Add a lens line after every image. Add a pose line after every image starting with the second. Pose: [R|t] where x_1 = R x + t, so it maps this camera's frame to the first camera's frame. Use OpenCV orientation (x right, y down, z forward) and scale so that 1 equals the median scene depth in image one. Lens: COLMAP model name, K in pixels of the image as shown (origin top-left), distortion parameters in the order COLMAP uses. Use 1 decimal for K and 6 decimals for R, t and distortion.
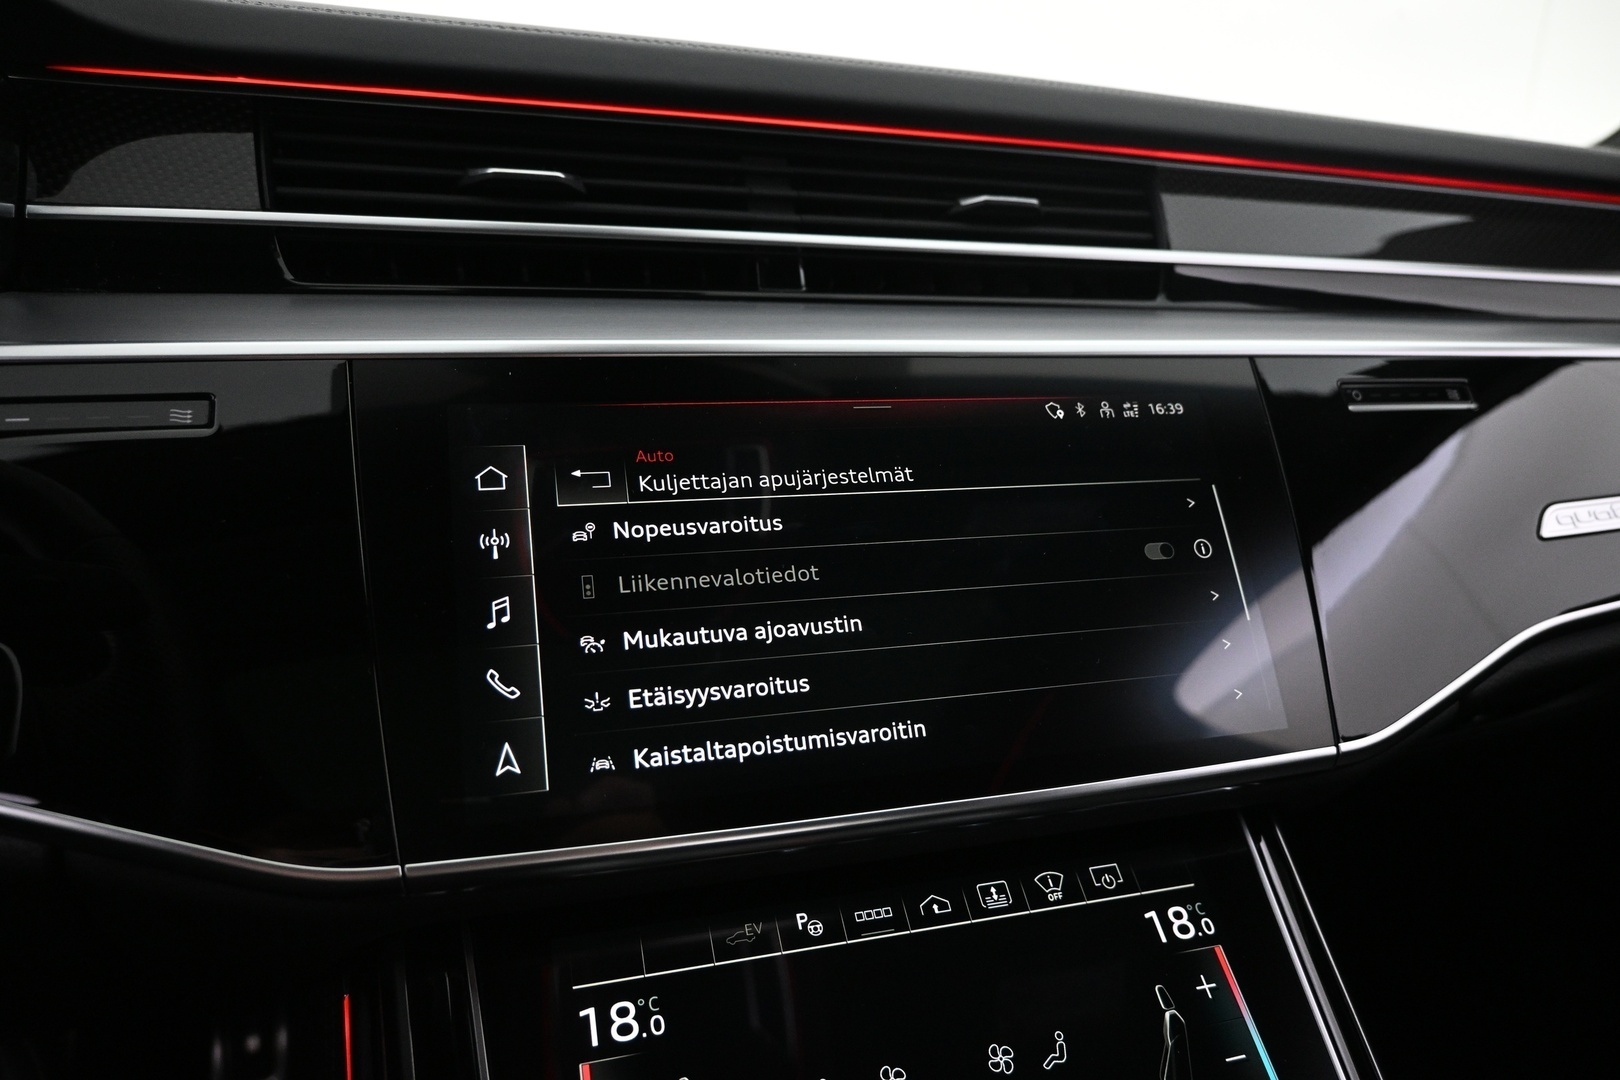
lens RADIAL K [[1098.7, 0, 805.8], [0, 1098.7, 535.9], [0, 0, 1]] dist [-0.005536, 0.005403]
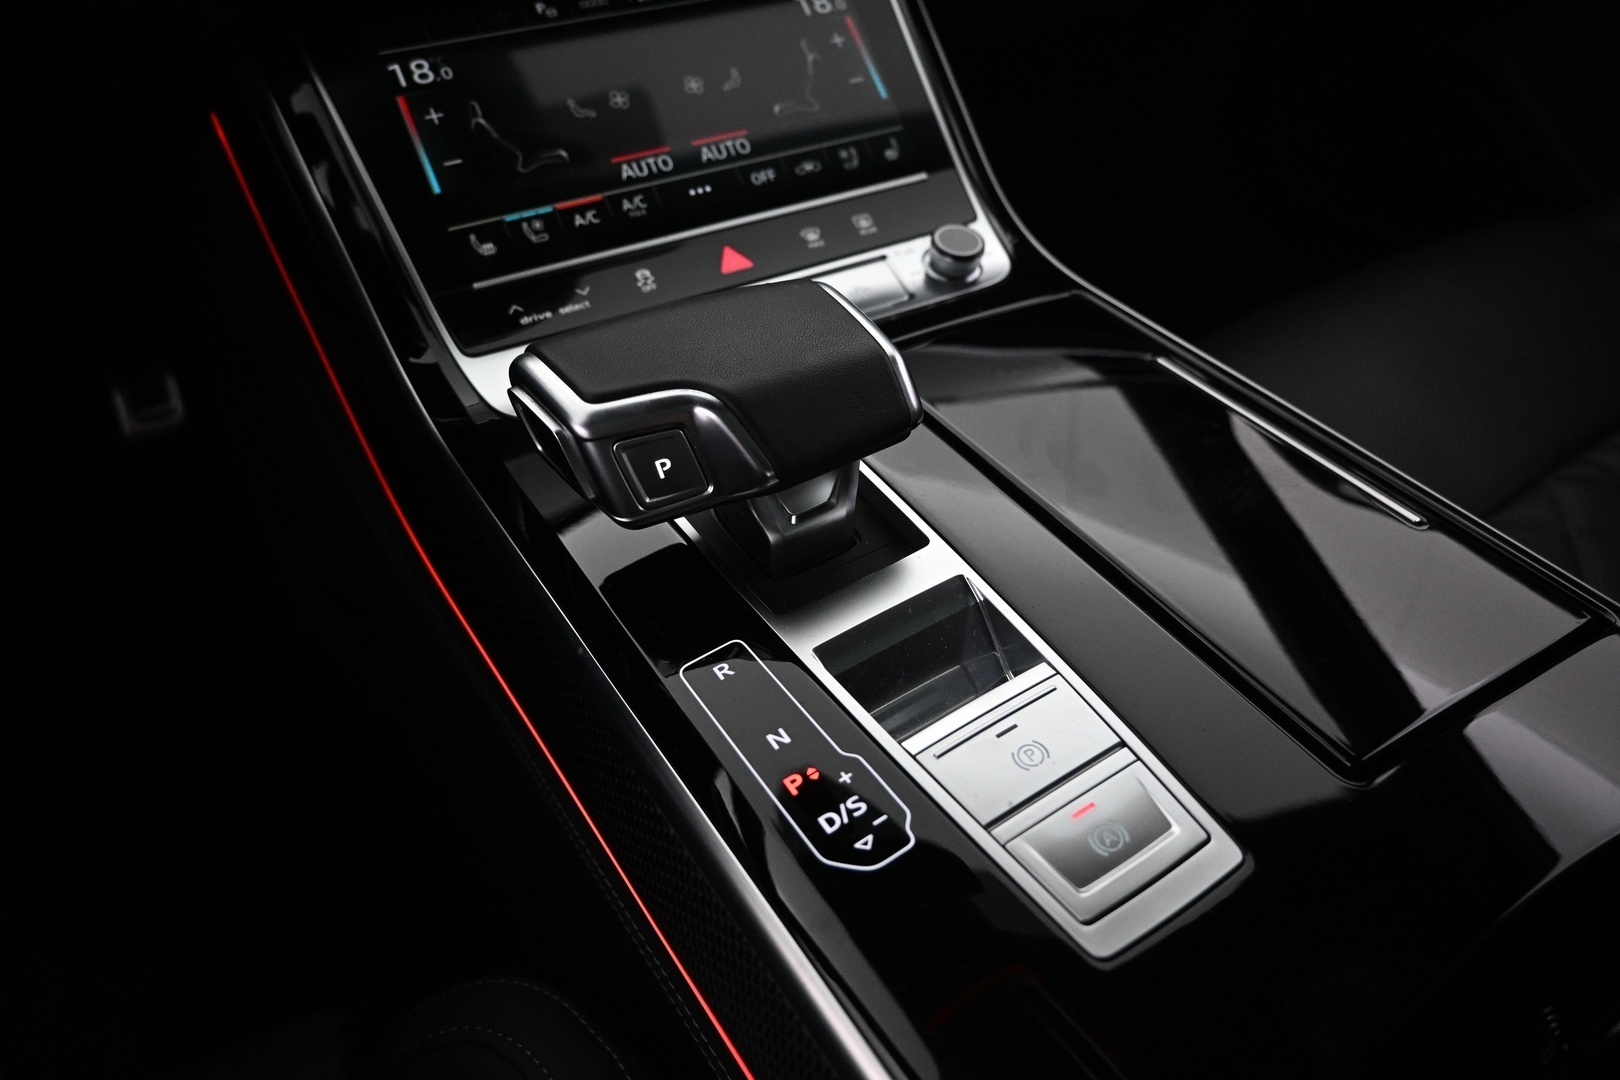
lens RADIAL K [[1098.7, 0, 811.3], [0, 1098.7, 544.6], [0, 0, 1]] dist [-0.005536, 0.005403]
pose [[0.978664, -0.167251, 0.119350, 0.048771], [0.099284, 0.893491, 0.437969, 0.359726], [-0.179888, -0.416775, 0.891032, -0.531469]]
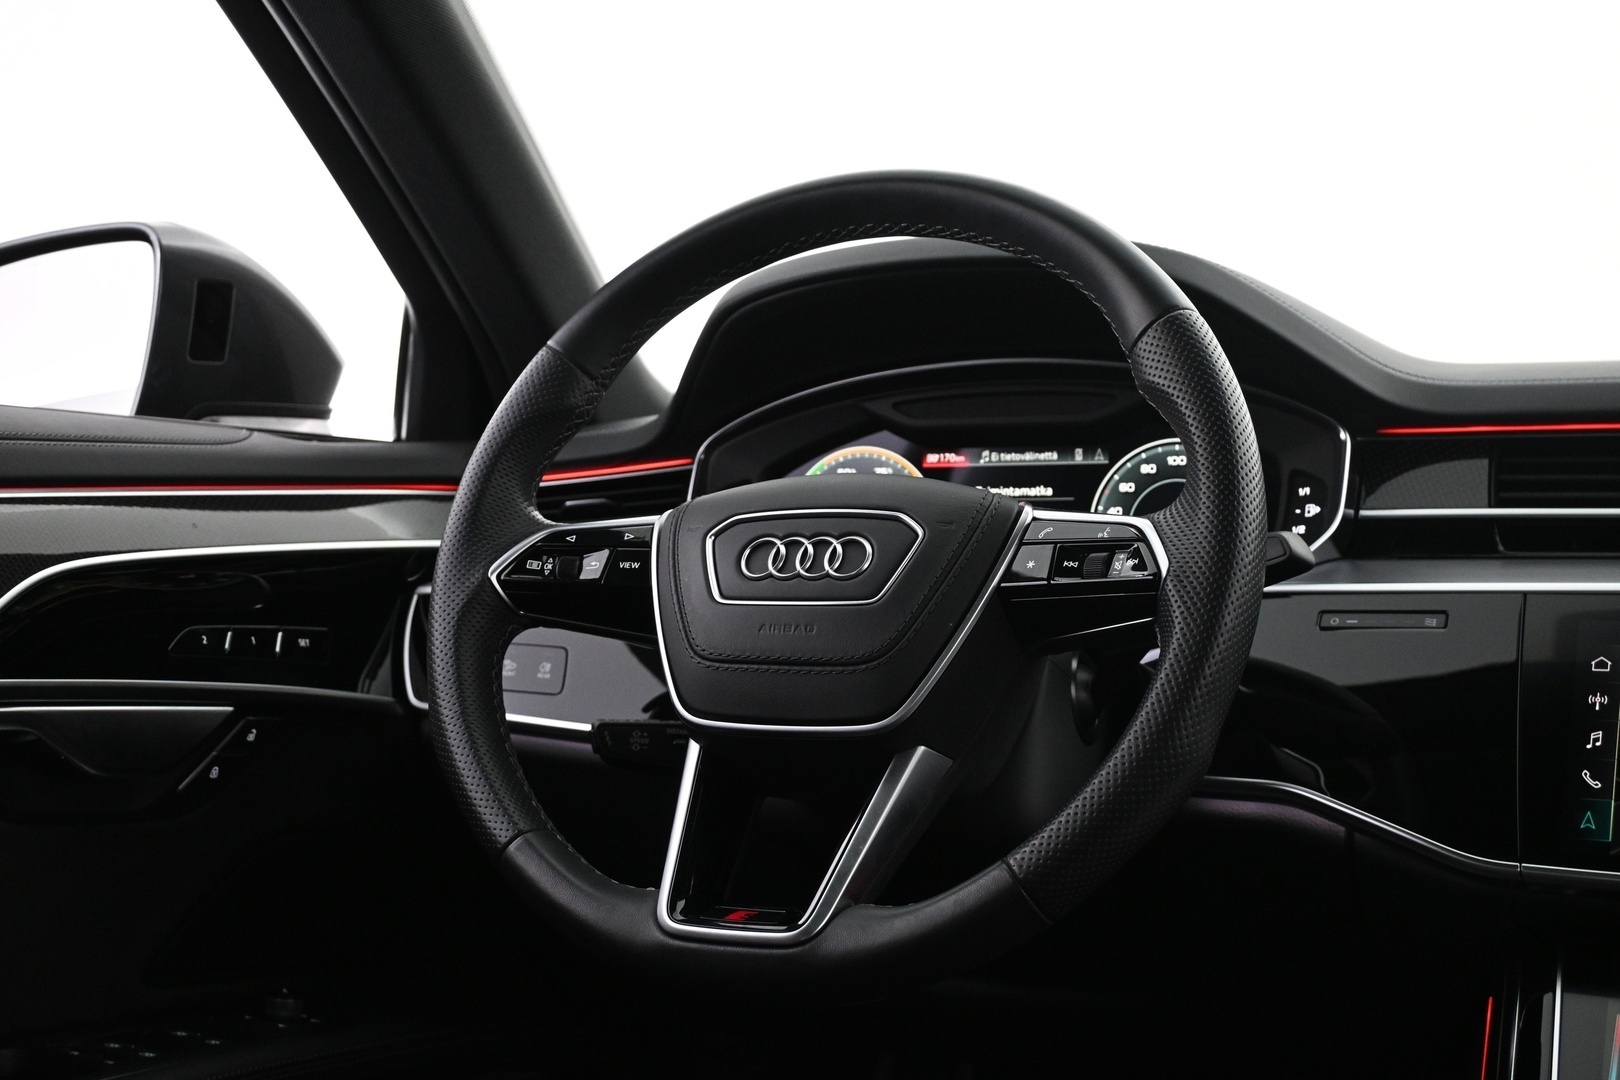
lens RADIAL K [[2000.6, 0, 812.2], [0, 2000.6, 527.2], [0, 0, 1]] dist [-0.000152, 0.000000]
pose [[0.692922, -0.029645, -0.720403, 0.934847], [-0.157579, 0.968773, -0.191434, 0.450089], [0.703582, 0.246169, 0.666613, -1.653478]]
